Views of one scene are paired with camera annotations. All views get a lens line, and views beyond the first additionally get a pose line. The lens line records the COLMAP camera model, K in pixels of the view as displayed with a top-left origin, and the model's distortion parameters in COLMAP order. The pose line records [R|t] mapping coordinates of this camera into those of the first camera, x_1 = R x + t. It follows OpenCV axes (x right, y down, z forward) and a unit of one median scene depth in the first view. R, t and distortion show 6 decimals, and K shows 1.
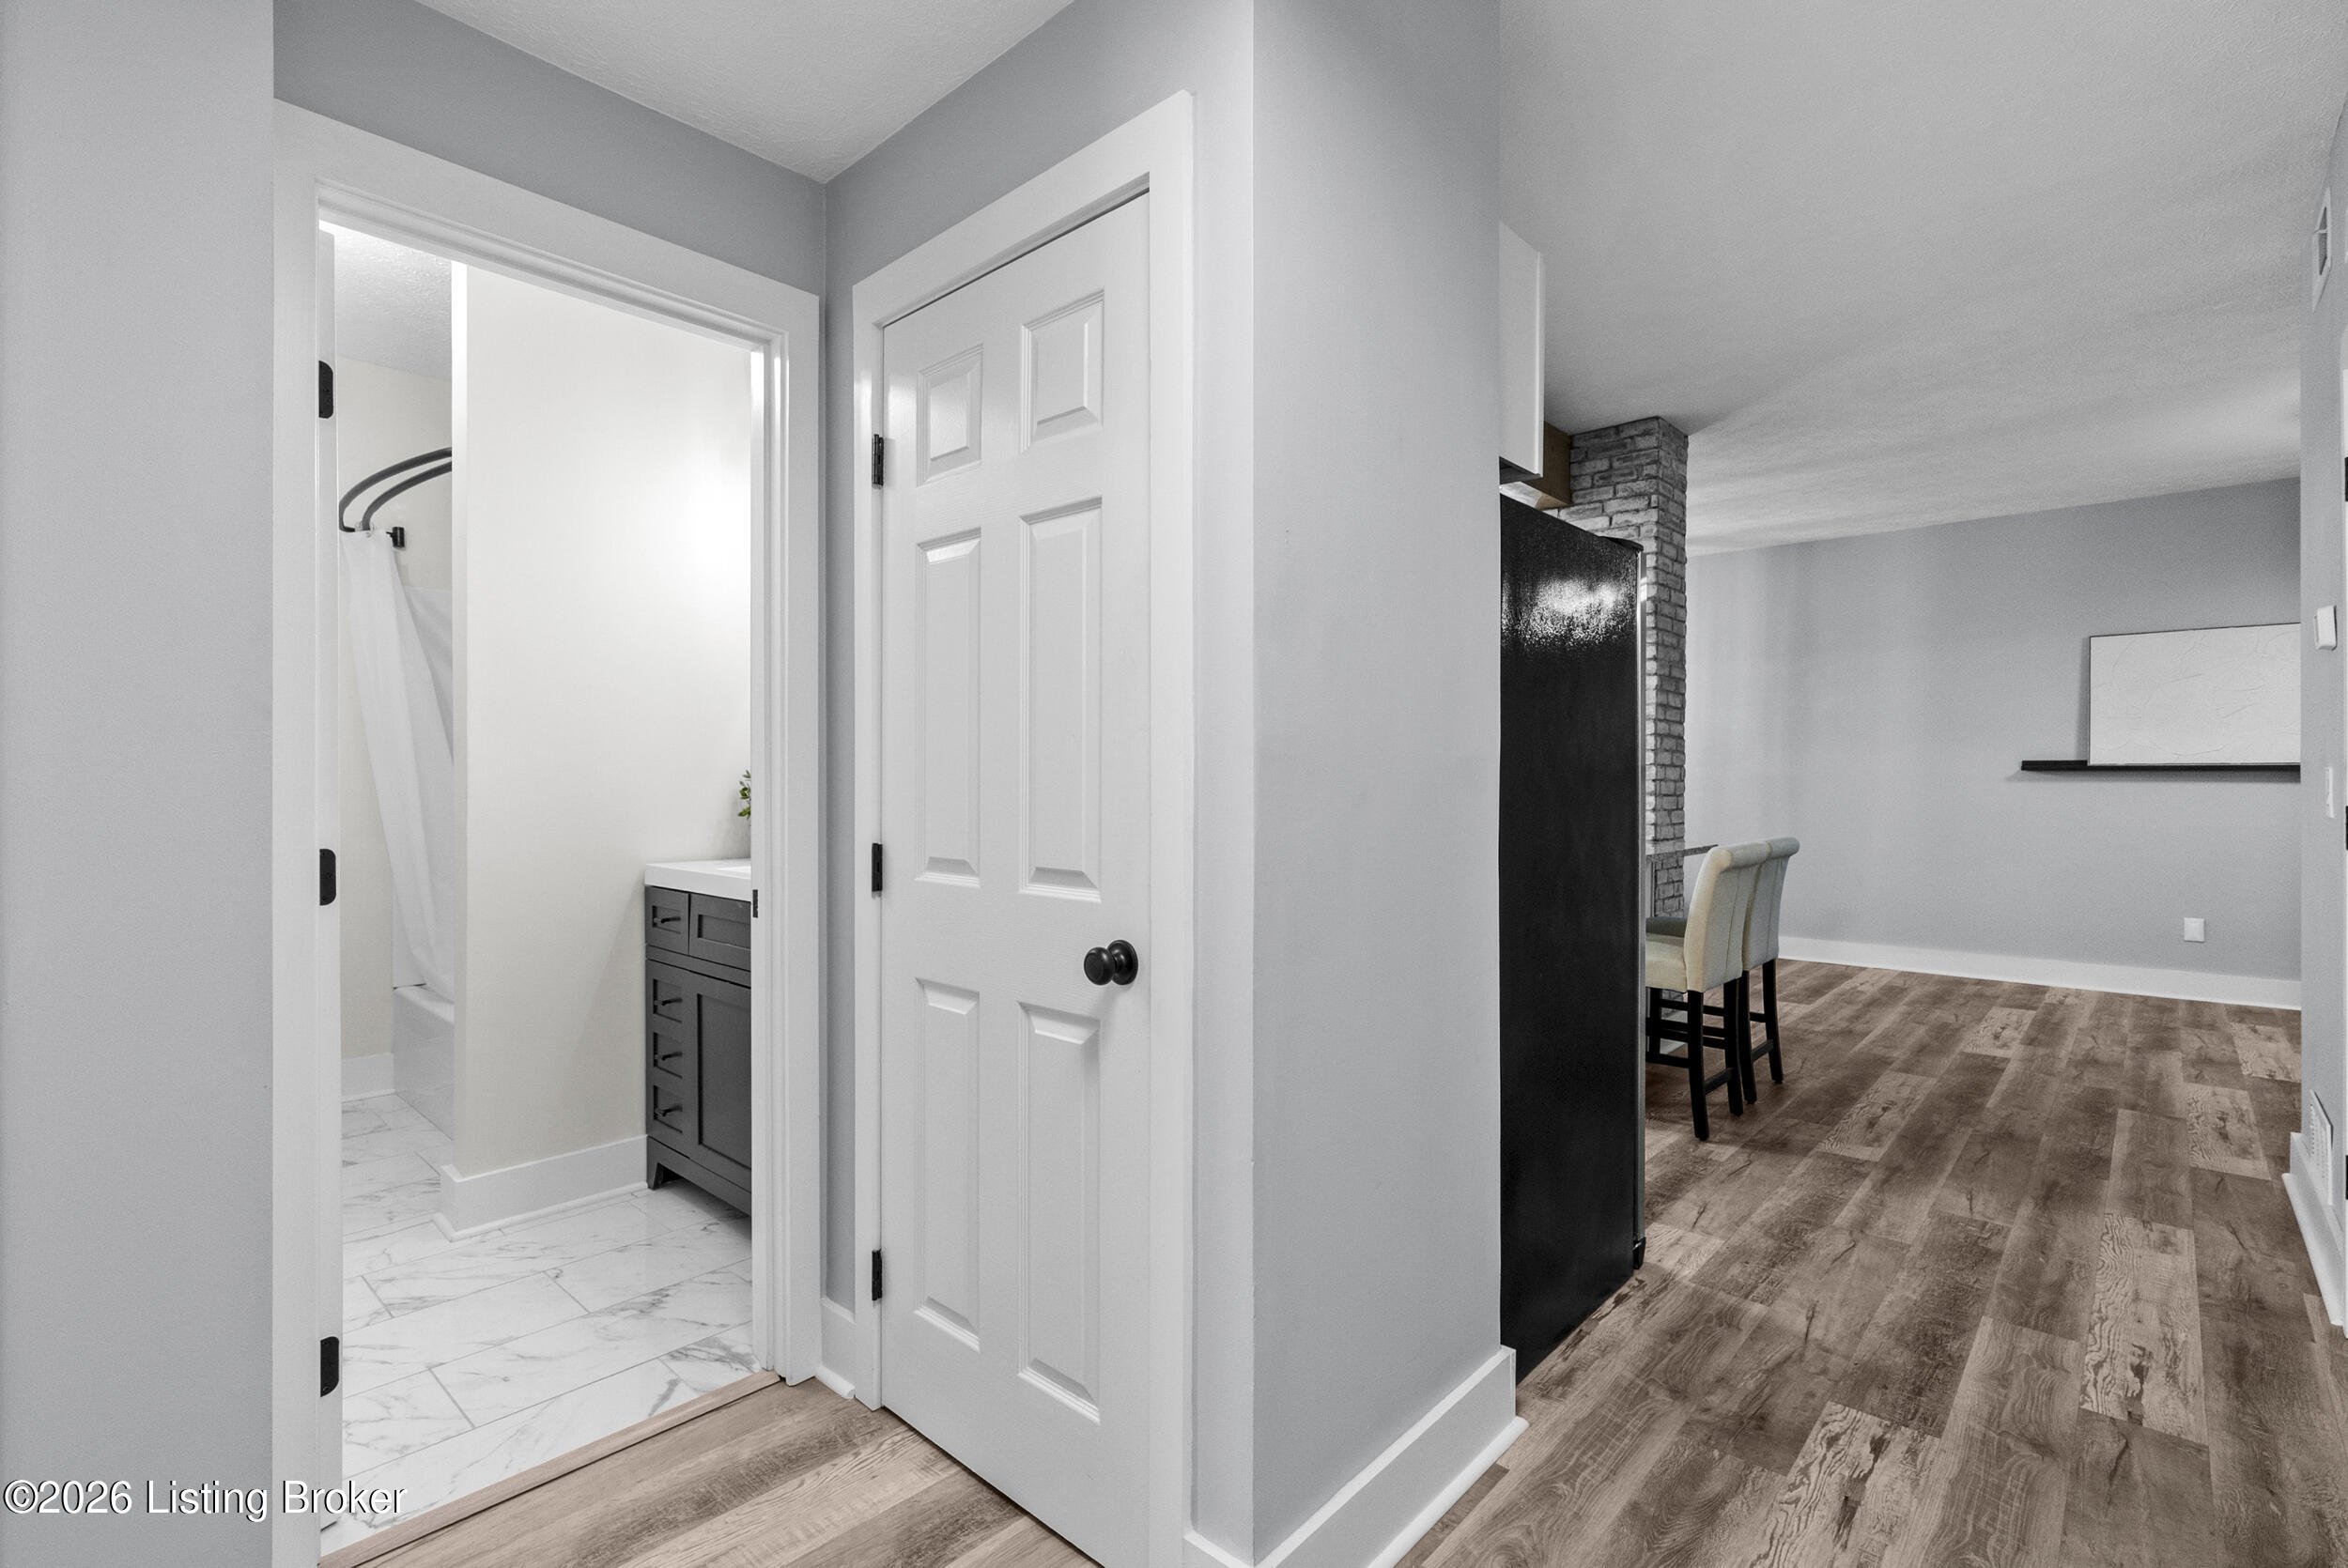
lens RADIAL K [[1087.0, 0, 1187.7], [0, 1087.0, 780.8], [0, 0, 1]] dist [-0.006931, 0.003164]
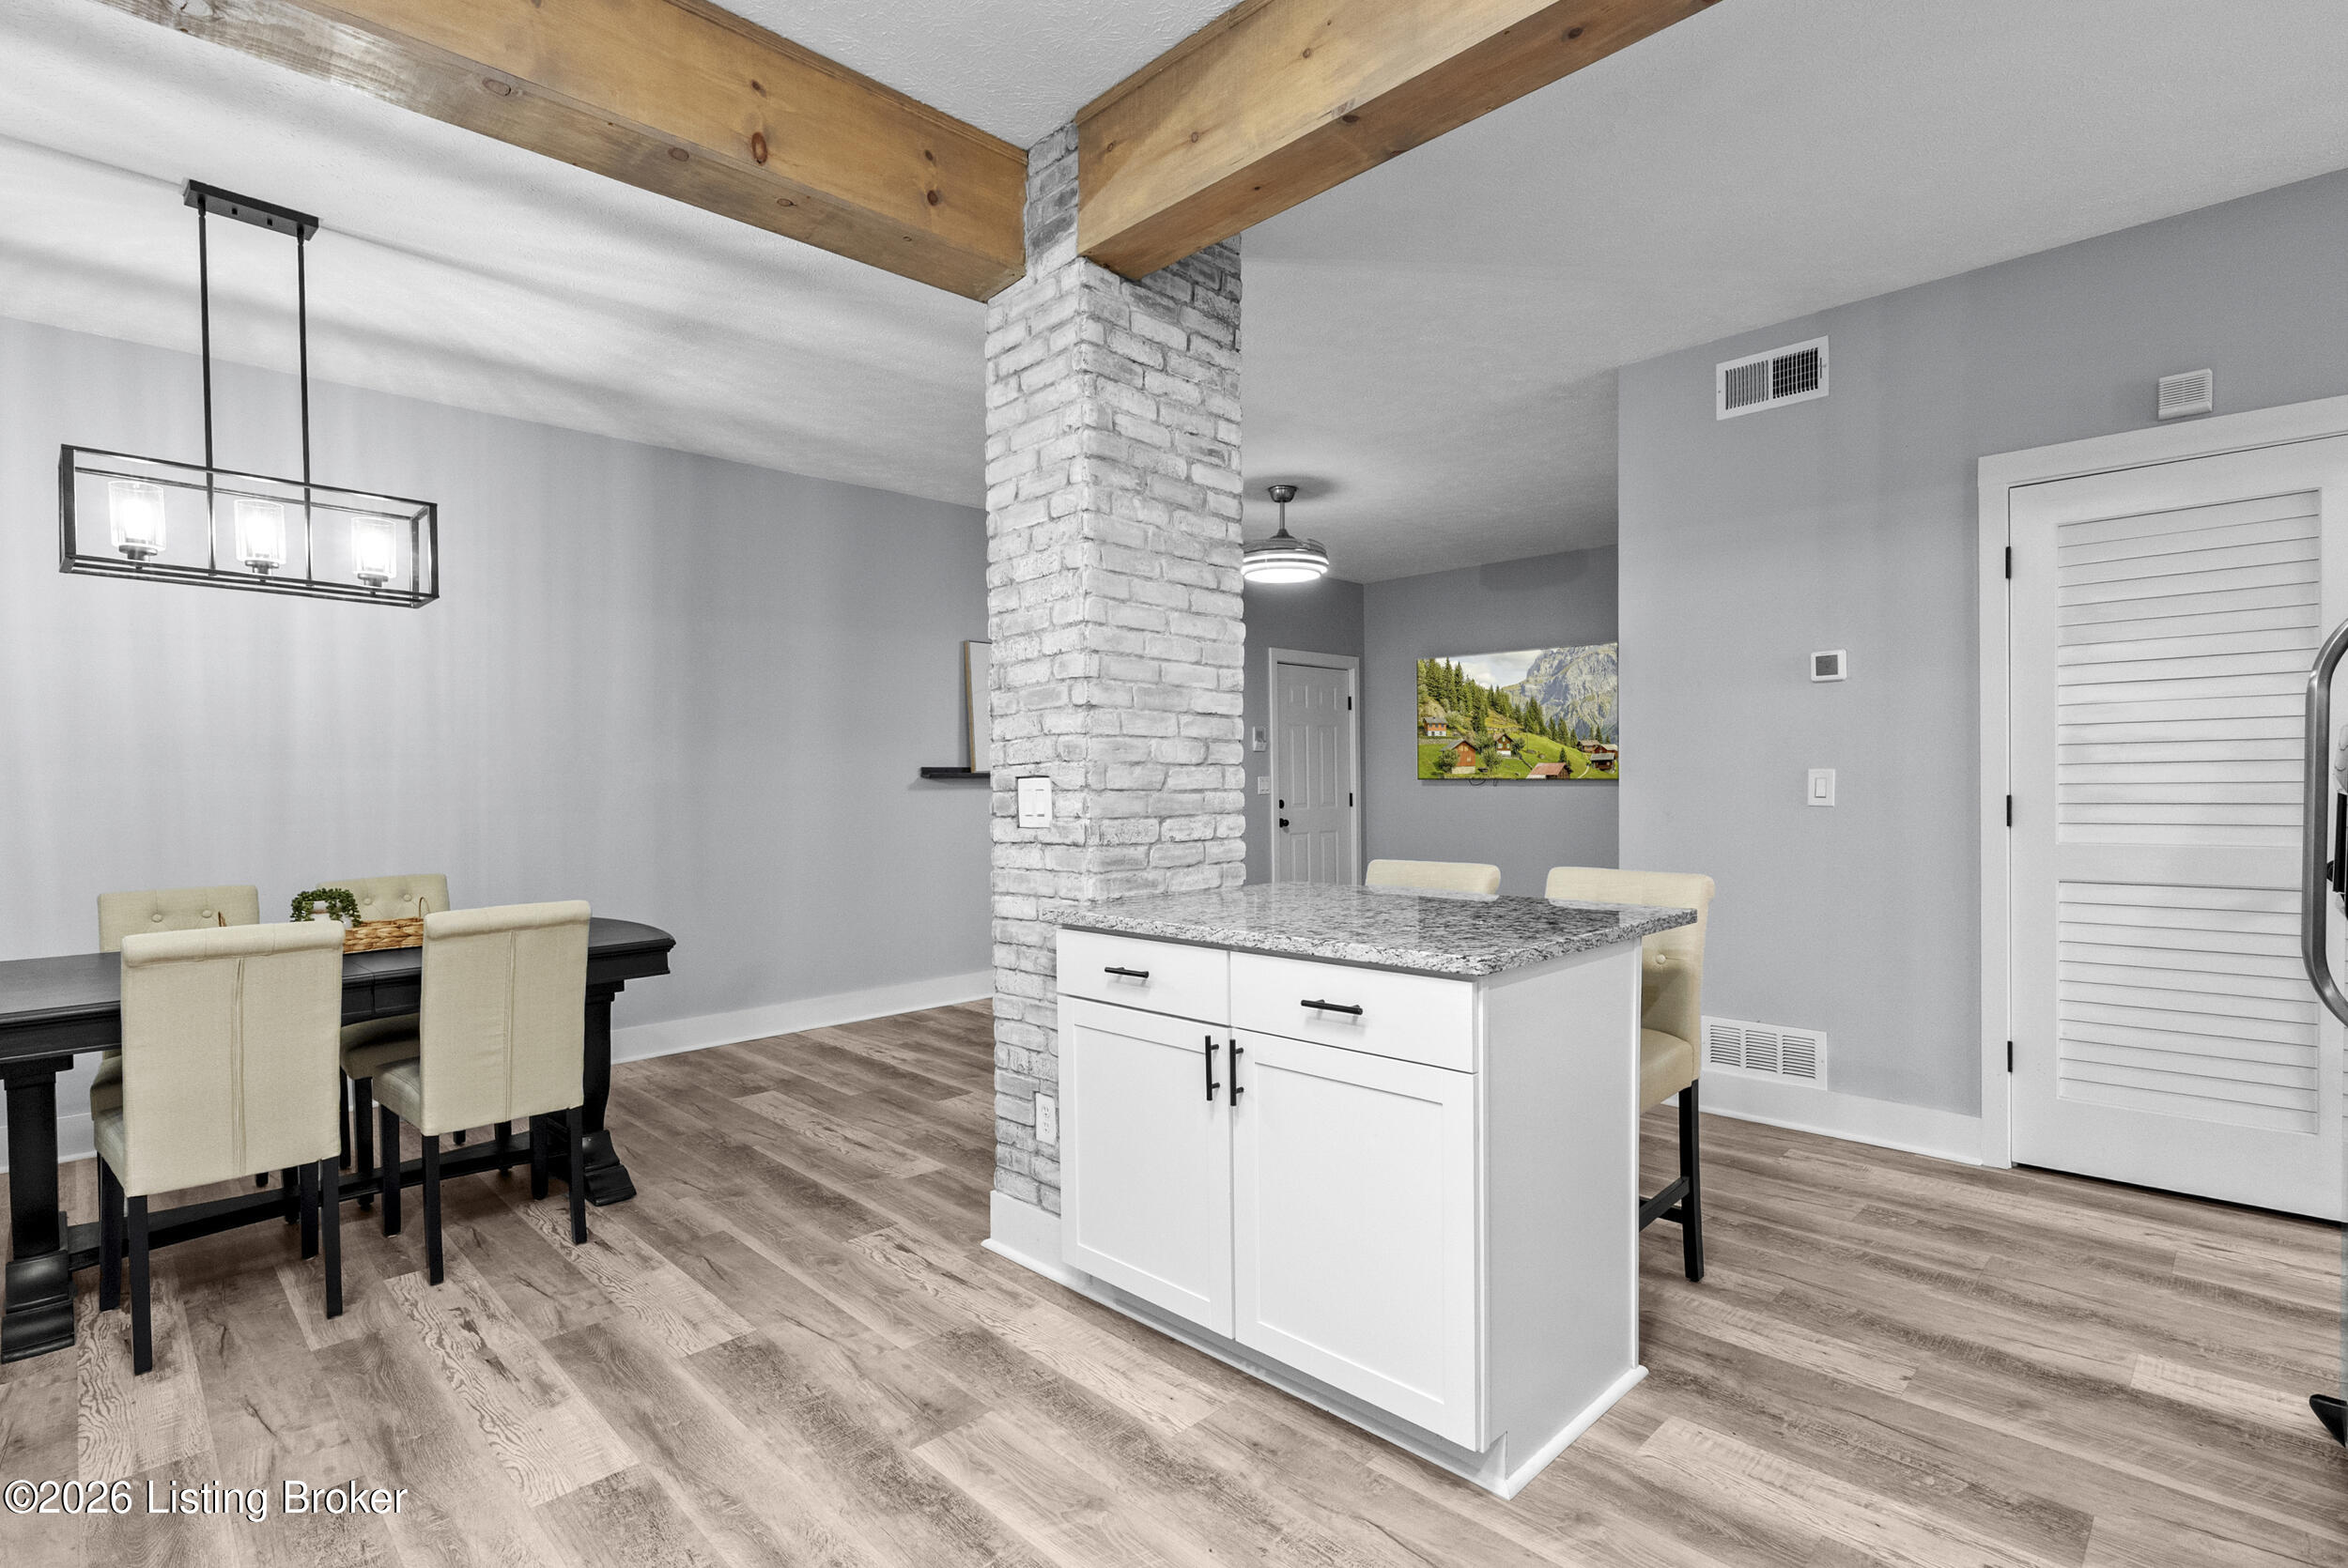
lens RADIAL K [[1087.0, 0, 1146.0], [0, 1087.0, 811.4], [0, 0, 1]] dist [-0.006931, 0.003164]
pose [[0.070076, -0.028422, 0.997137, -0.299243], [0.014505, 0.999517, 0.027471, -0.007222], [-0.997436, 0.012538, 0.070454, 1.473343]]
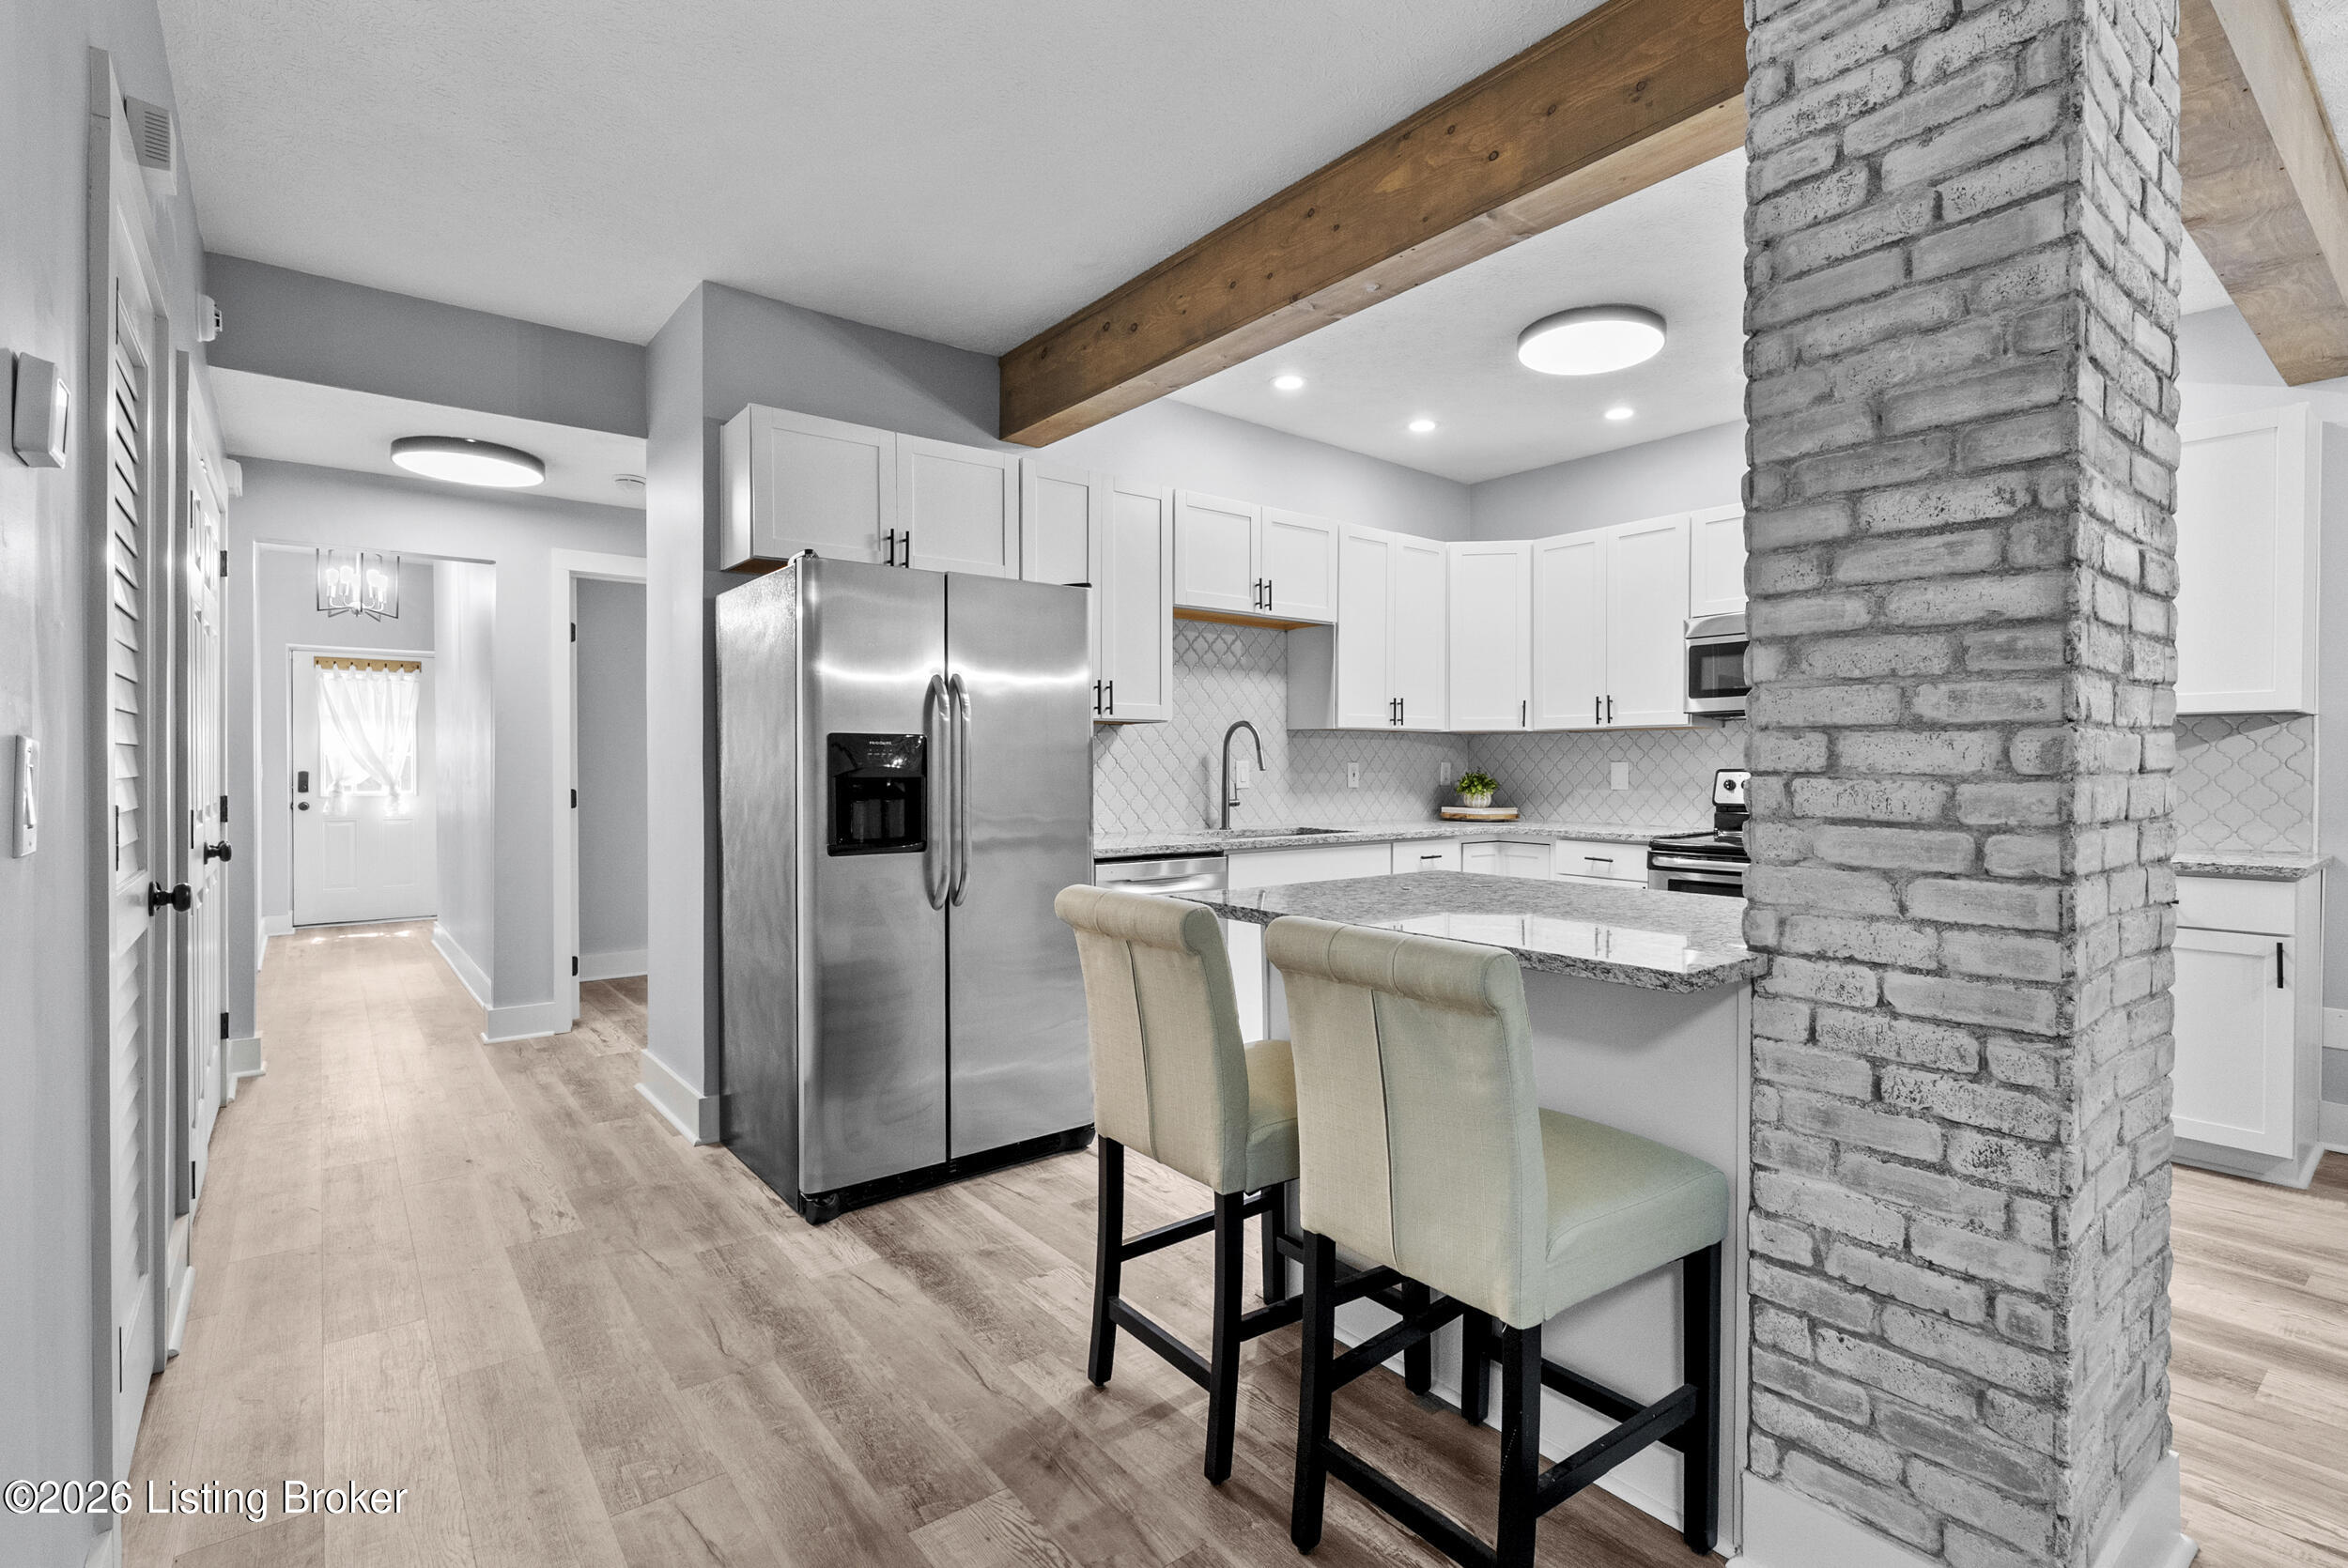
lens RADIAL K [[1087.0, 0, 1156.7], [0, 1087.0, 779.8], [0, 0, 1]] dist [-0.006931, 0.003164]
pose [[-0.180212, 0.011913, -0.983556, 1.171723], [-0.002458, 0.999918, 0.012561, -0.002435], [0.983625, 0.004681, -0.180168, 1.275782]]
